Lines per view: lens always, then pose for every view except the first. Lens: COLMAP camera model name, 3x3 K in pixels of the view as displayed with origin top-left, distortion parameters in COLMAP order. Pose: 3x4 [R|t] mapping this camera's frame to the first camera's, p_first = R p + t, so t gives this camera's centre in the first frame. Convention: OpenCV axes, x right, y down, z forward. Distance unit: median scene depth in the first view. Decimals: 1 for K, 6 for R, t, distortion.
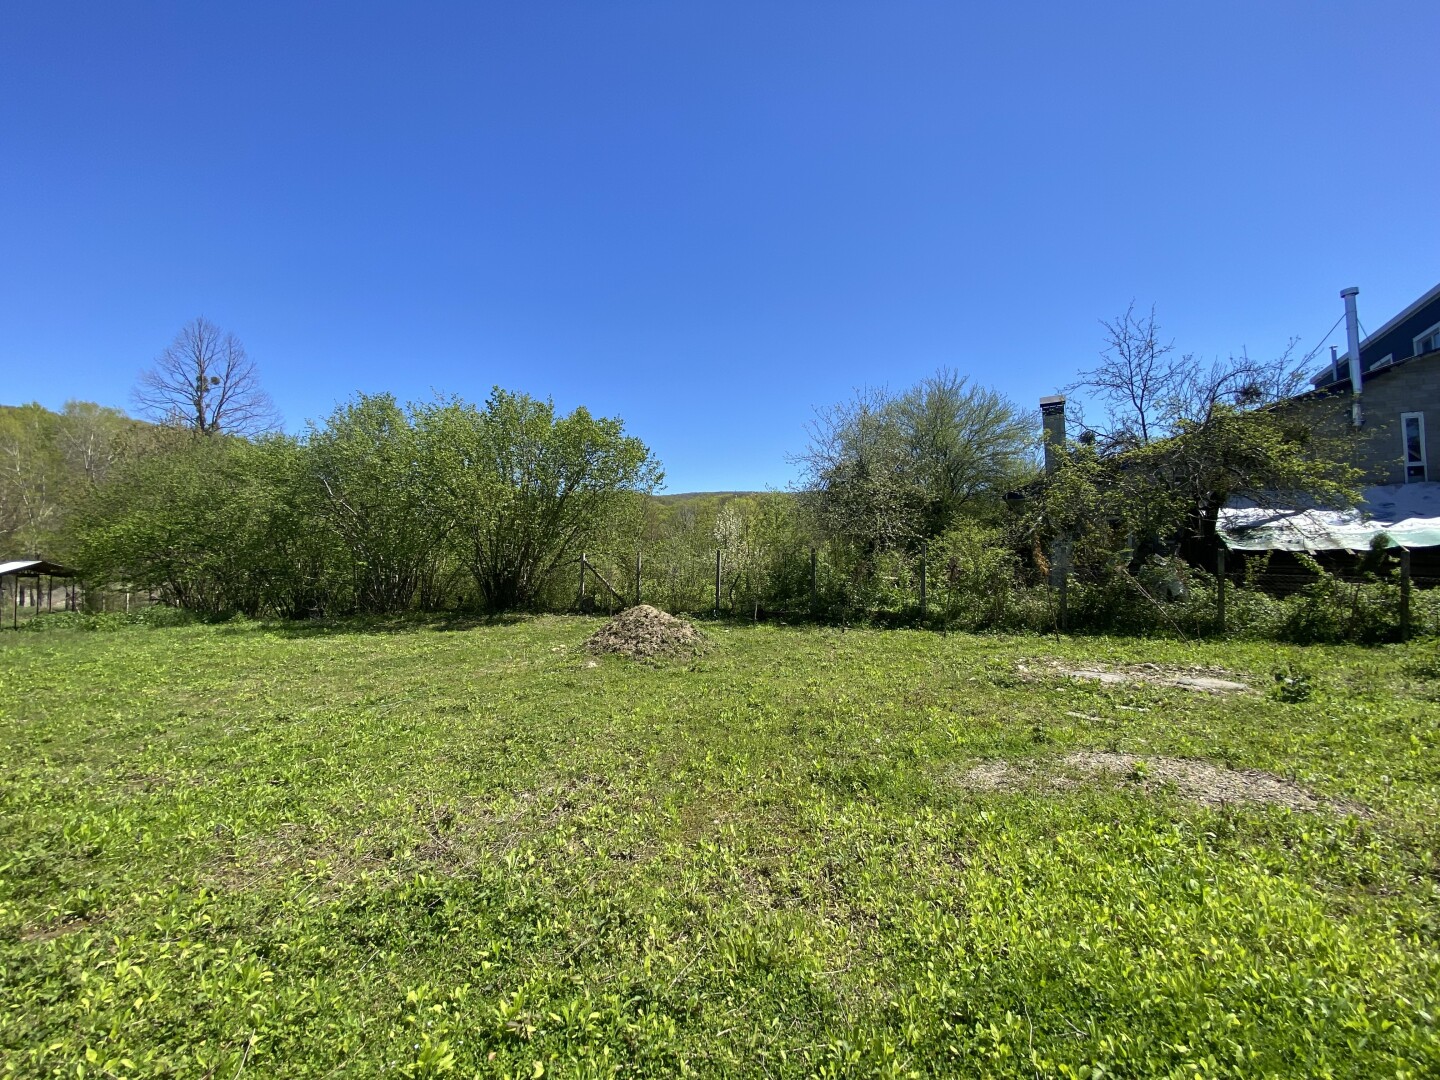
lens RADIAL K [[586.3, 0, 717.6], [0, 586.3, 544.8], [0, 0, 1]] dist [0.026054, -0.023194]
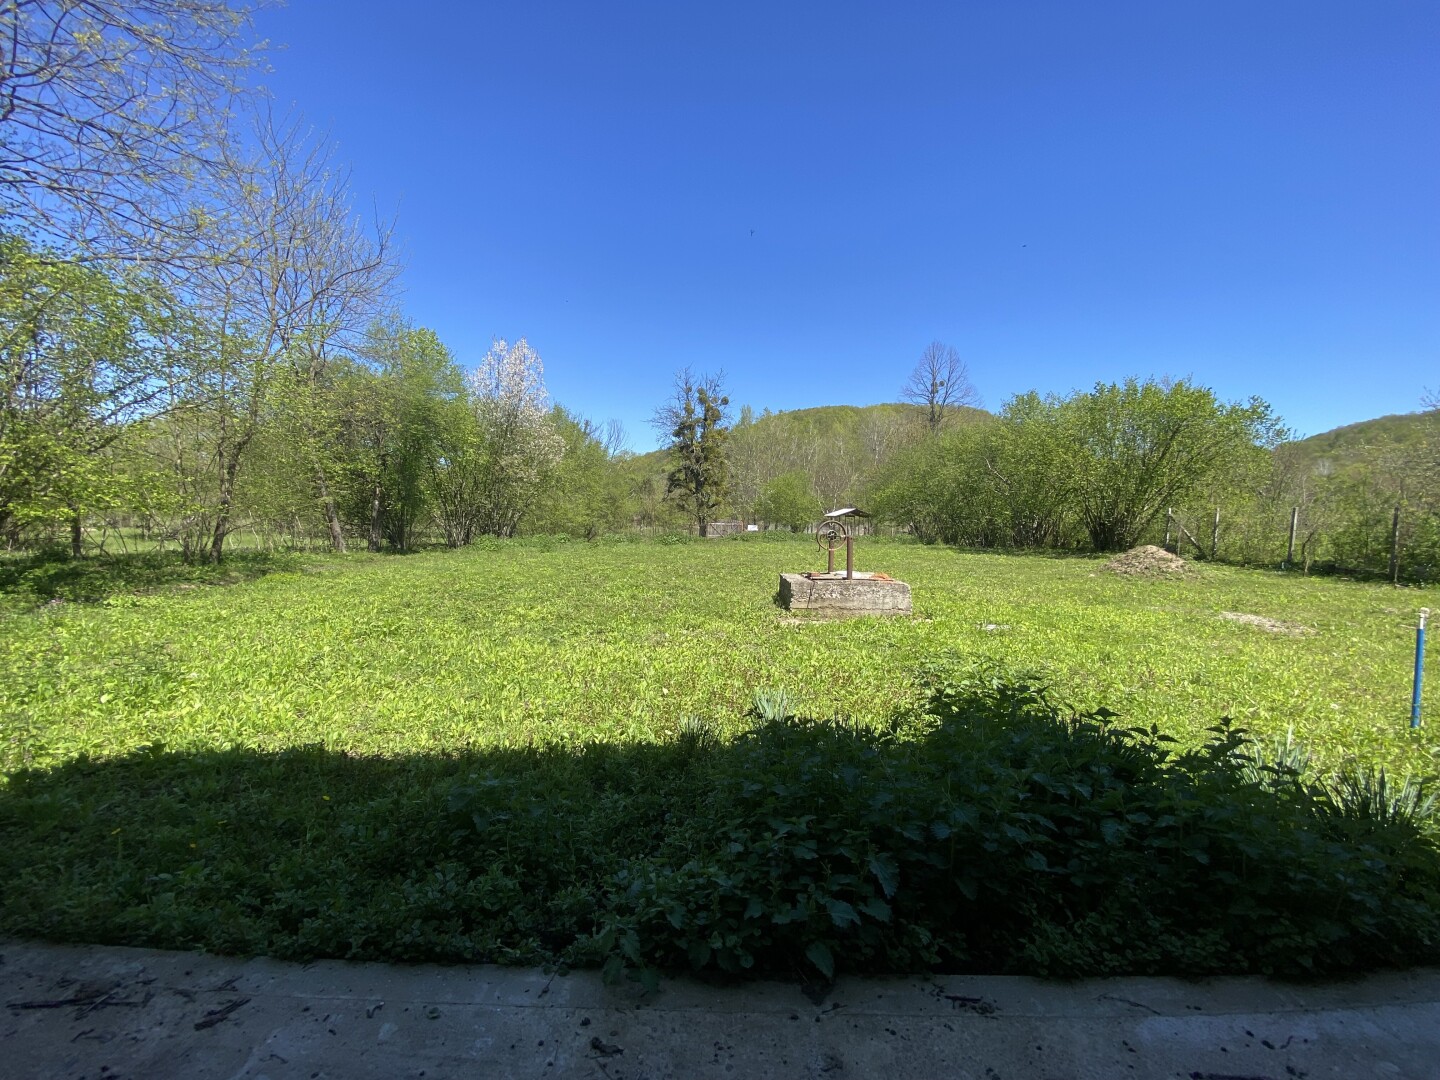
lens RADIAL K [[584.5, 0, 708.6], [0, 584.5, 539.4], [0, 0, 1]] dist [0.029332, -0.019139]
pose [[0.458220, 0.059257, -0.886861, 0.425759], [0.007556, 0.997479, 0.070552, -0.012945], [0.888806, -0.039029, 0.456618, -0.408954]]
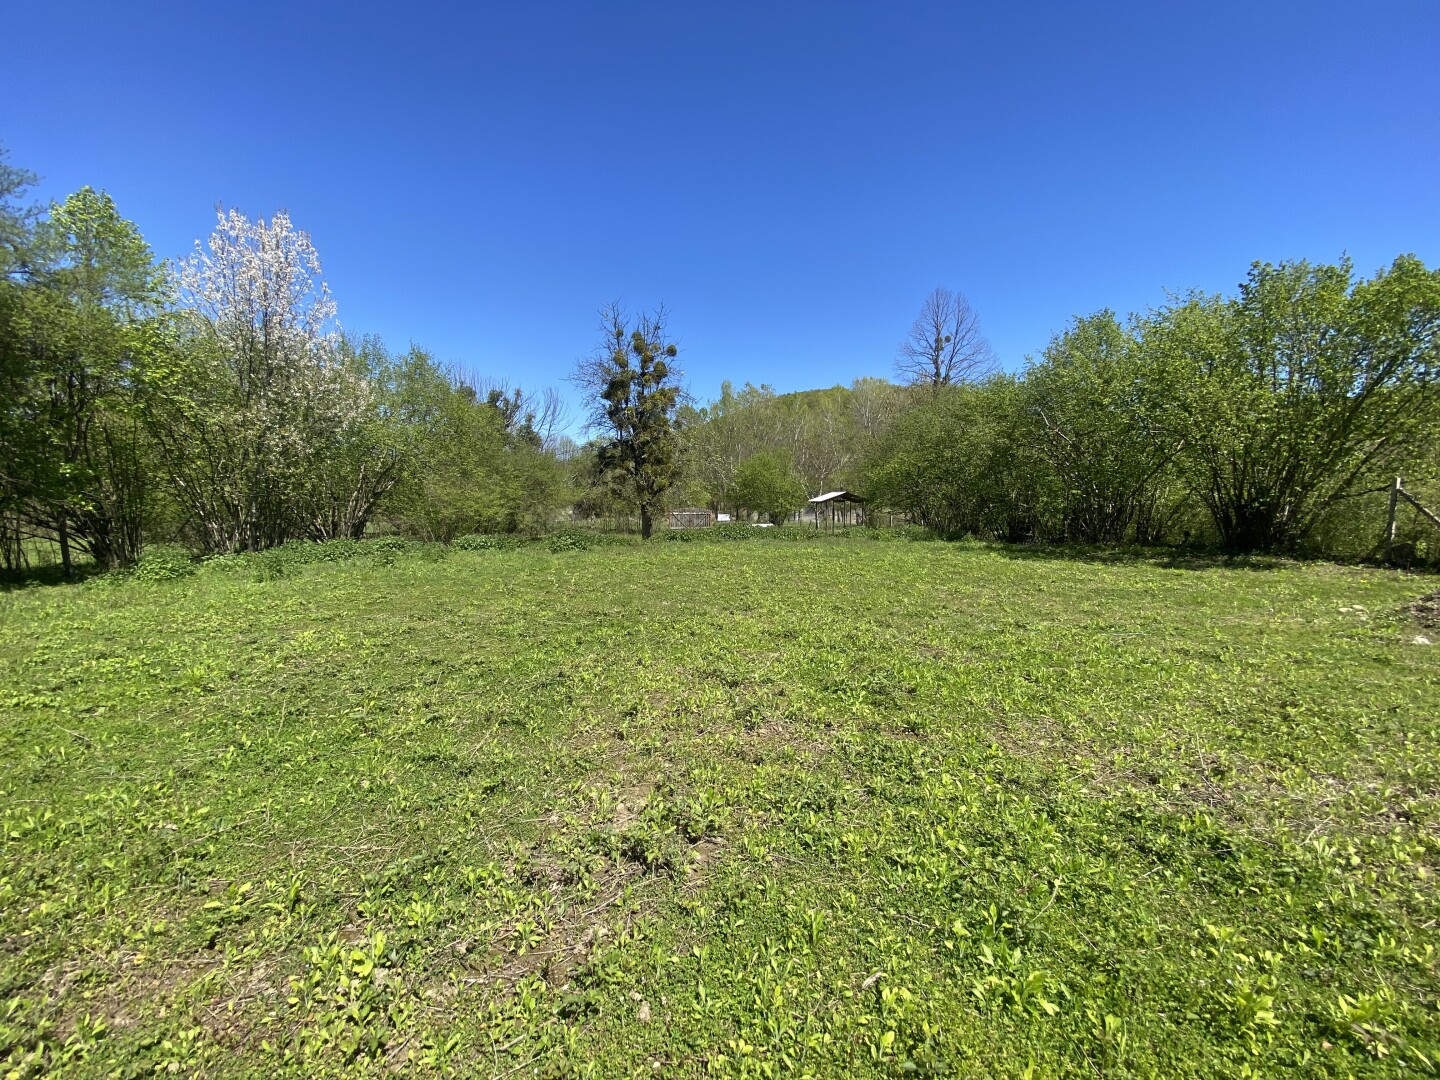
lens RADIAL K [[587.7, 0, 714.3], [0, 587.7, 541.0], [0, 0, 1]] dist [0.024910, -0.020585]
pose [[0.479841, 0.072157, -0.874383, -0.015821], [0.024264, 0.995140, 0.095438, 0.004044], [0.877020, -0.067011, 0.475758, -0.015374]]
